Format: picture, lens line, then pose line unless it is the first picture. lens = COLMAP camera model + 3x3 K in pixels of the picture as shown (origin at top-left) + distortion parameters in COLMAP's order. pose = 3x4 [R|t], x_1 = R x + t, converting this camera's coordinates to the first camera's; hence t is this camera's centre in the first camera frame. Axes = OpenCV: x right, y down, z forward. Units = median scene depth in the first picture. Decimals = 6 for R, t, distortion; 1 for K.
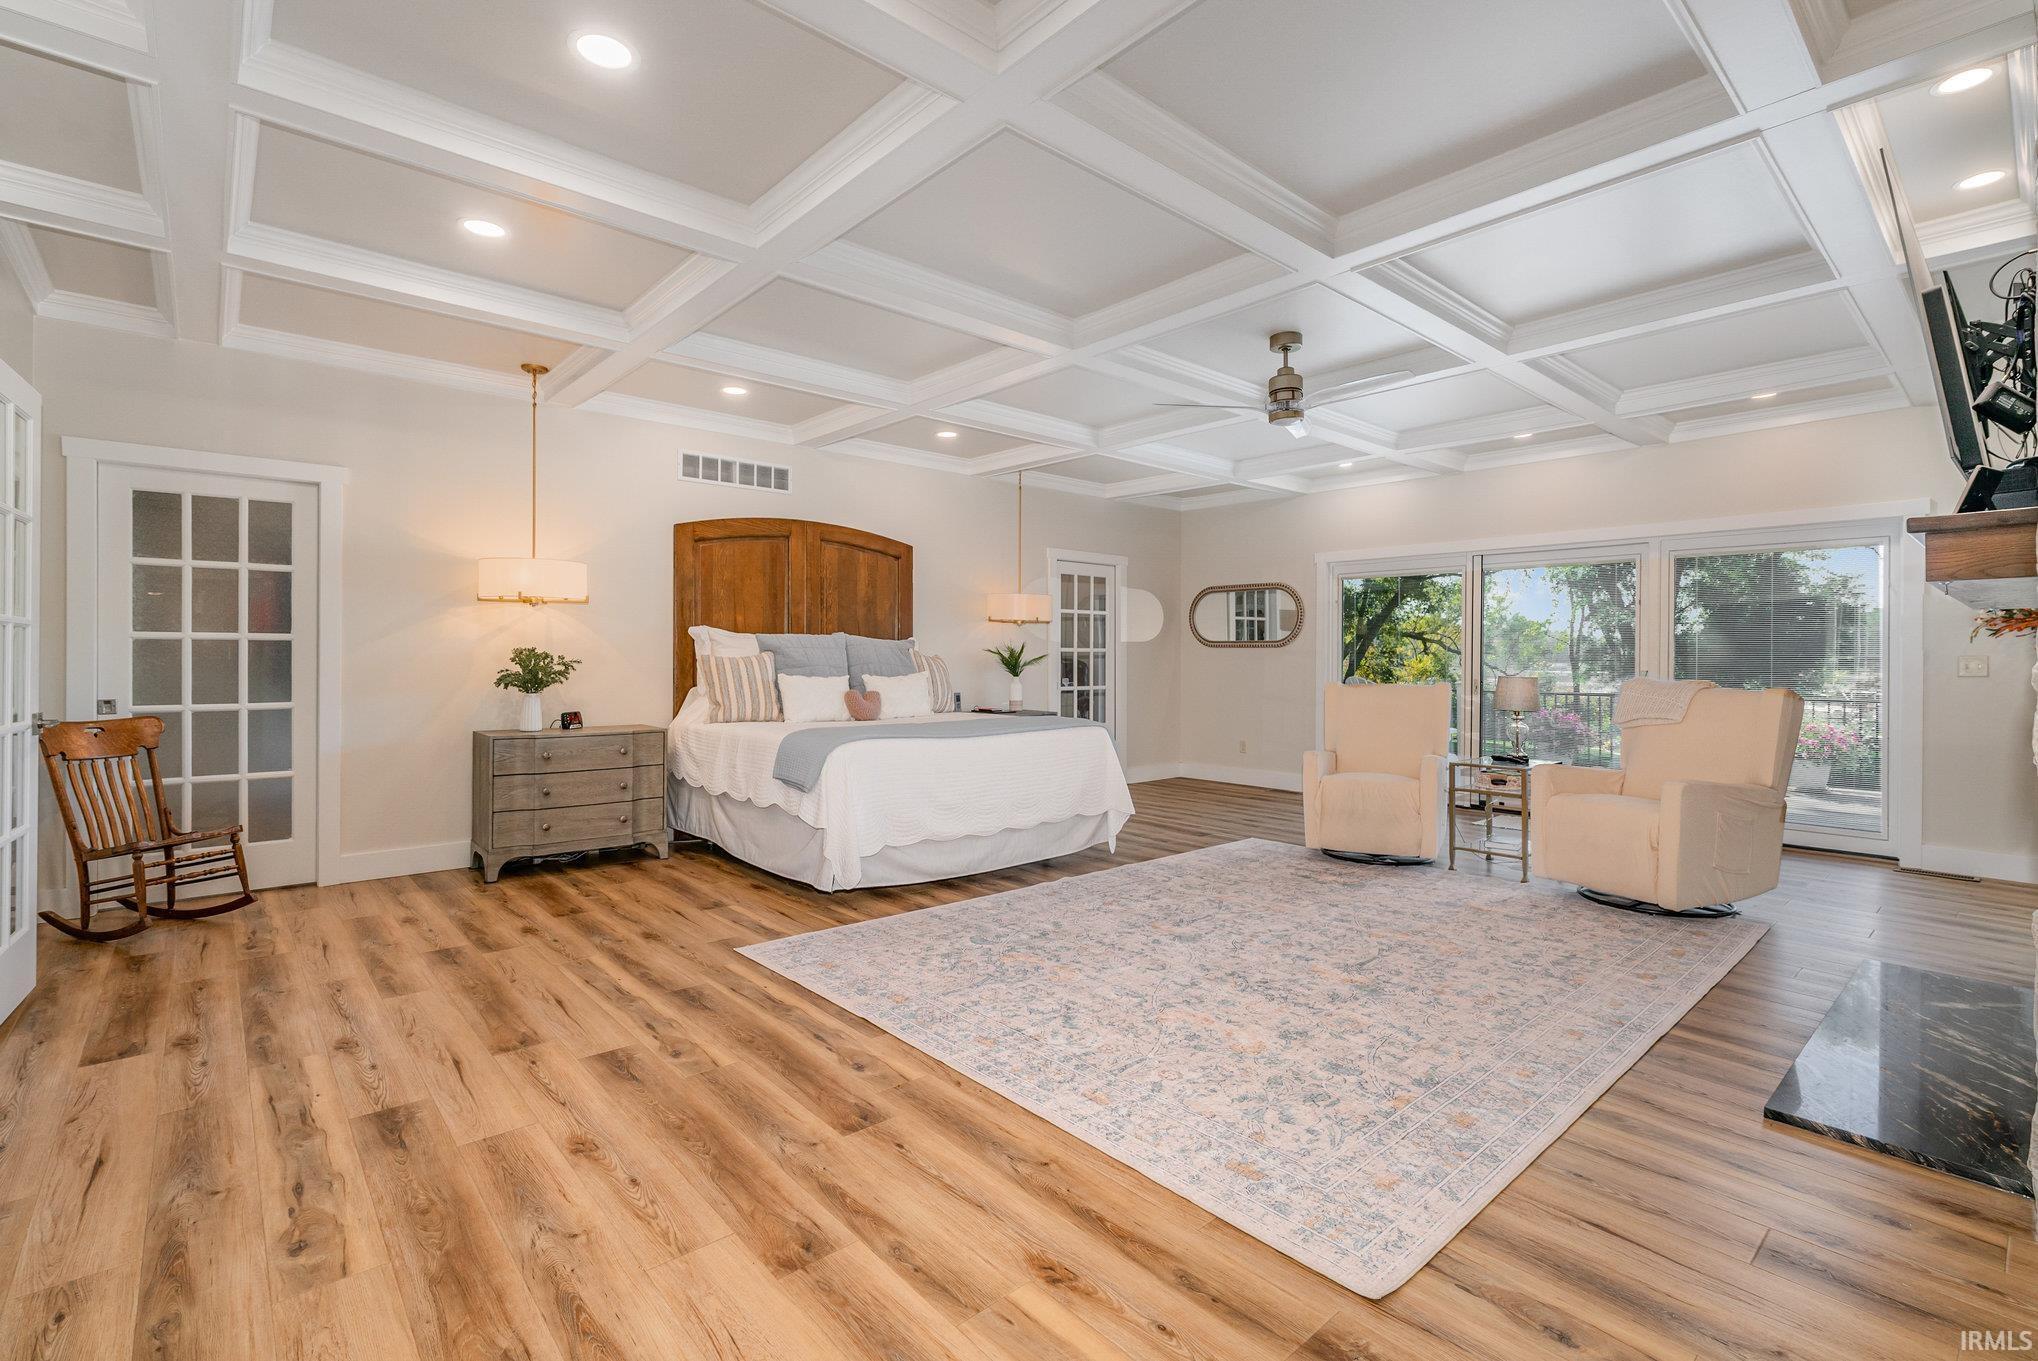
lens RADIAL K [[921.4, 0, 1017.7], [0, 921.4, 668.6], [0, 0, 1]] dist [-0.001756, 0.000029]
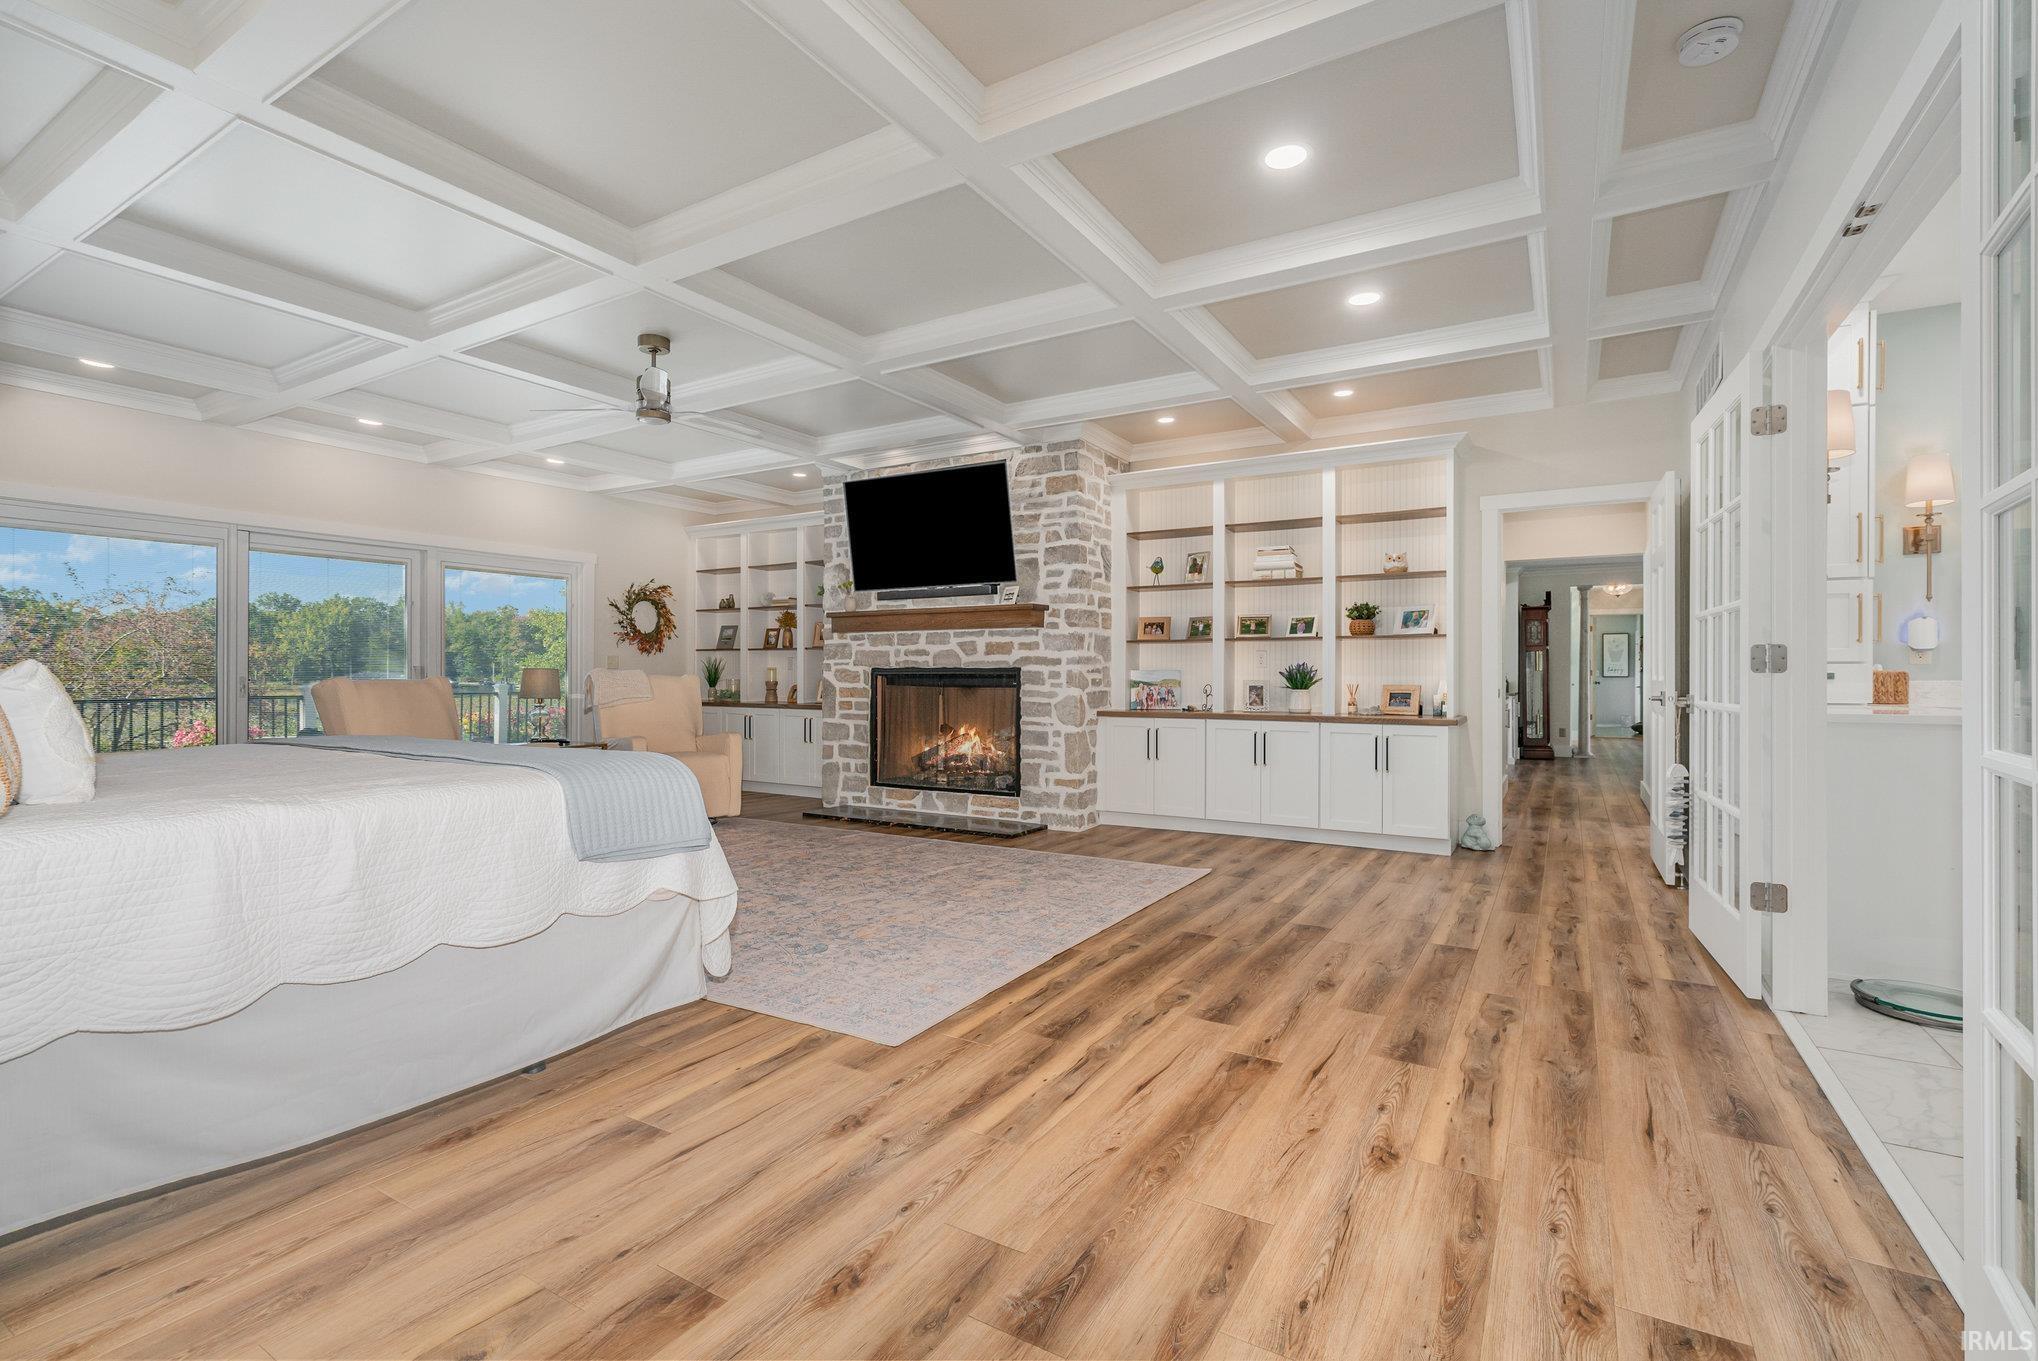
lens RADIAL K [[921.4, 0, 1013.9], [0, 921.4, 674.0], [0, 0, 1]] dist [-0.001756, 0.000029]
pose [[-0.301075, -0.003895, 0.953593, -1.359749], [0.006495, 0.999960, 0.006135, 0.025279], [-0.953578, 0.008041, -0.301038, 1.524998]]
